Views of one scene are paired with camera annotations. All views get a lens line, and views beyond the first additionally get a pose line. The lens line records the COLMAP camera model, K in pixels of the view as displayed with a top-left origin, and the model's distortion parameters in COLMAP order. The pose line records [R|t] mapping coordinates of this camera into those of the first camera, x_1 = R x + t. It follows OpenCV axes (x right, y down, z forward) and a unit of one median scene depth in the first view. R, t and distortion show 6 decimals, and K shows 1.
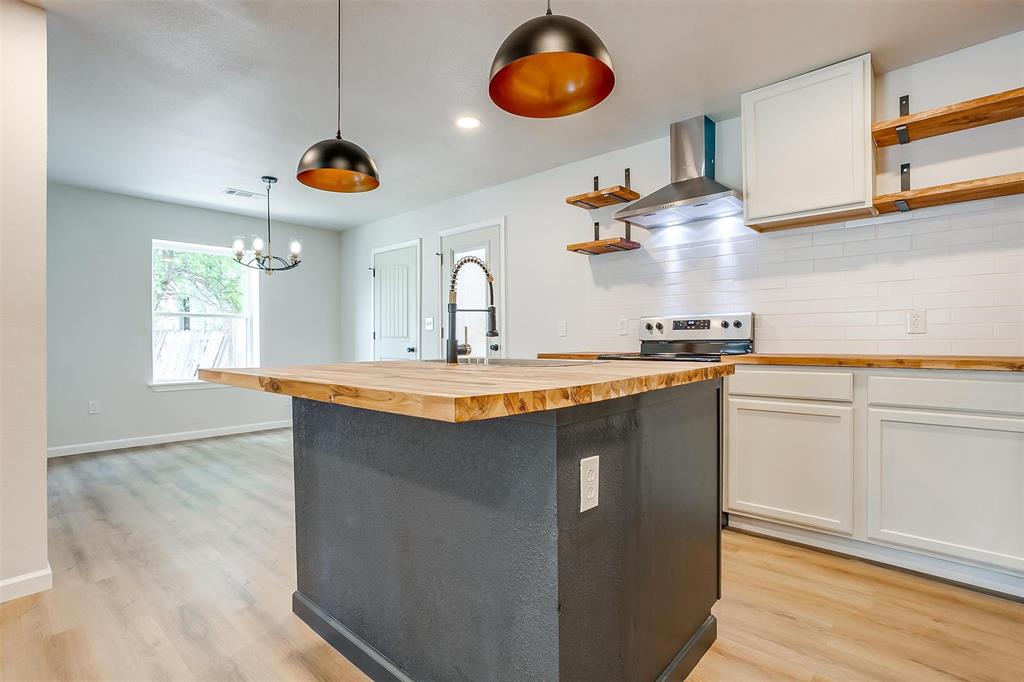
lens RADIAL K [[497.5, 0, 509.4], [0, 497.5, 339.9], [0, 0, 1]] dist [-0.046947, 0.026316]
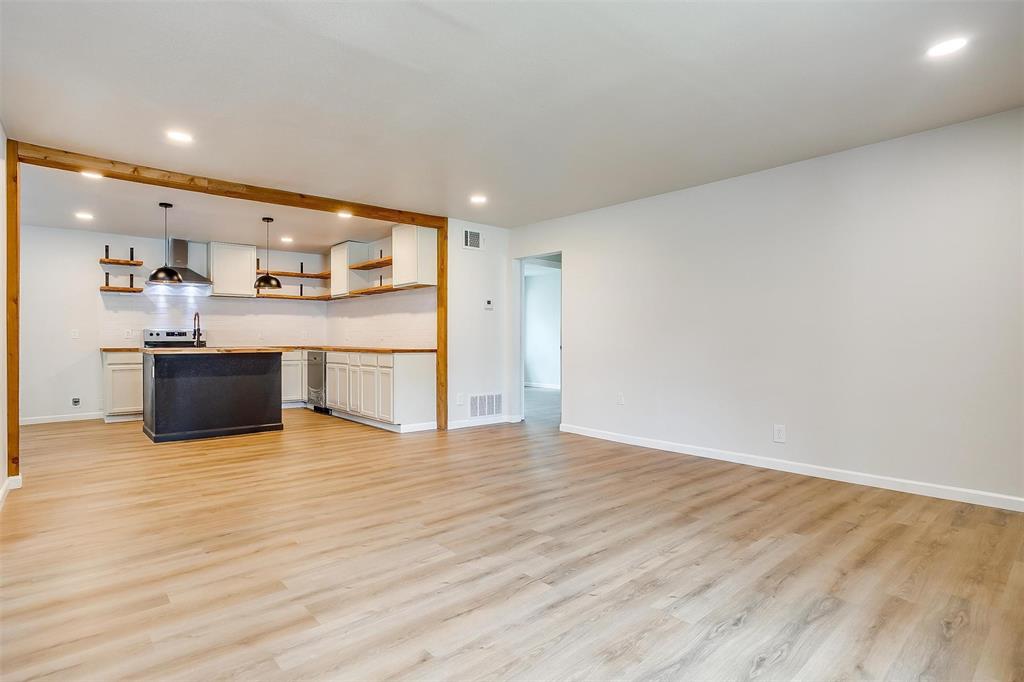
lens RADIAL K [[526.8, 0, 511.3], [0, 526.8, 344.6], [0, 0, 1]] dist [-0.051888, 0.029822]
pose [[0.112184, -0.000691, 0.993687, -1.712445], [0.001397, 0.999999, 0.000538, 0.015928], [-0.993686, 0.001328, 0.112185, -0.701040]]
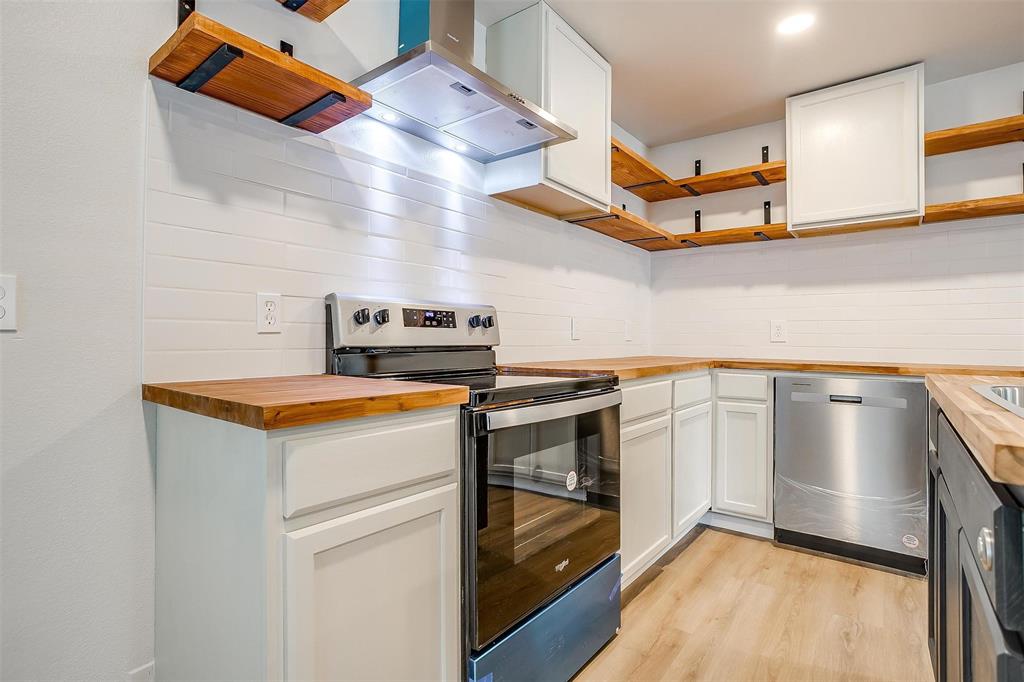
lens RADIAL K [[497.5, 0, 509.4], [0, 497.5, 339.9], [0, 0, 1]] dist [-0.046947, 0.026316]
pose [[-0.071428, 0.011572, 0.997379, -0.190177], [-0.002766, 0.999927, -0.011800, -0.000747], [-0.997442, -0.003602, -0.071391, 0.956188]]
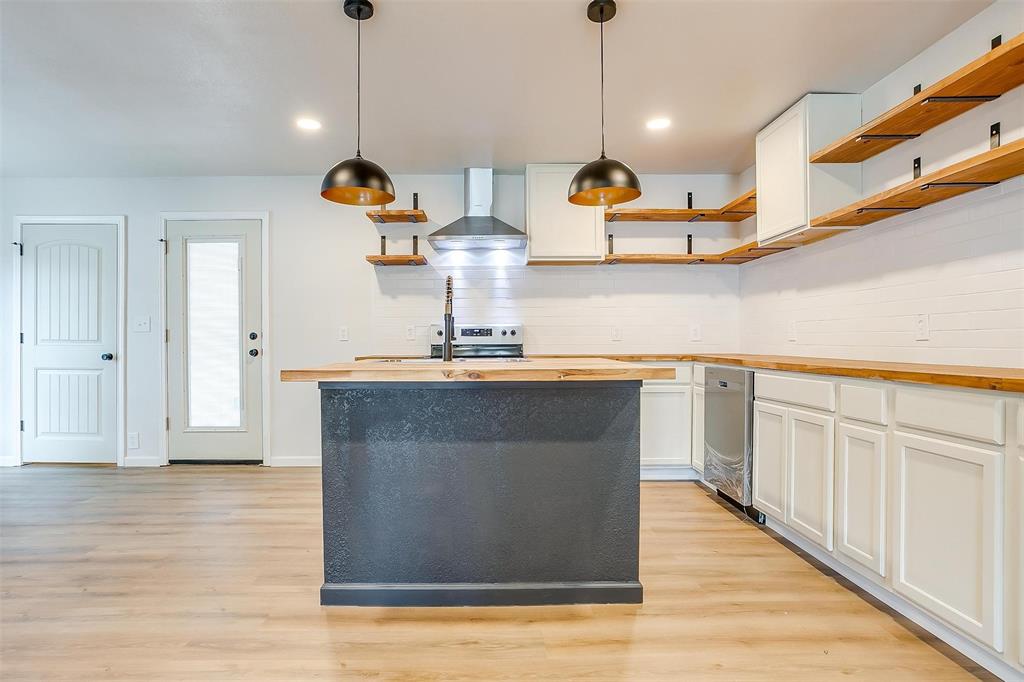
lens RADIAL K [[551.7, 0, 491.6], [0, 551.7, 347.7], [0, 0, 1]] dist [-0.057909, 0.038244]
pose [[0.737426, -0.000175, 0.675428, -0.547018], [-0.001232, 0.999998, 0.001604, 0.005811], [-0.675427, -0.002015, 0.737424, -0.051932]]
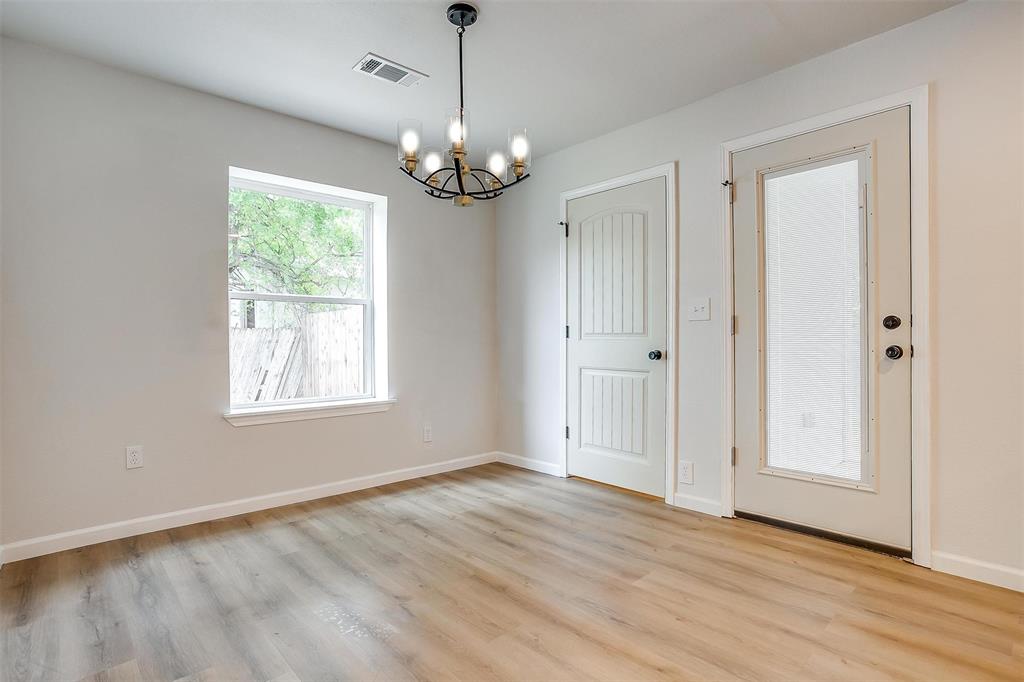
lens RADIAL K [[508.4, 0, 516.6], [0, 508.4, 343.0], [0, 0, 1]] dist [-0.027703, 0.001168]
pose [[0.996710, -0.000658, -0.081052, -0.521215], [0.001048, 0.999988, 0.004769, 0.004205], [0.081048, -0.004838, 0.996698, 0.659135]]
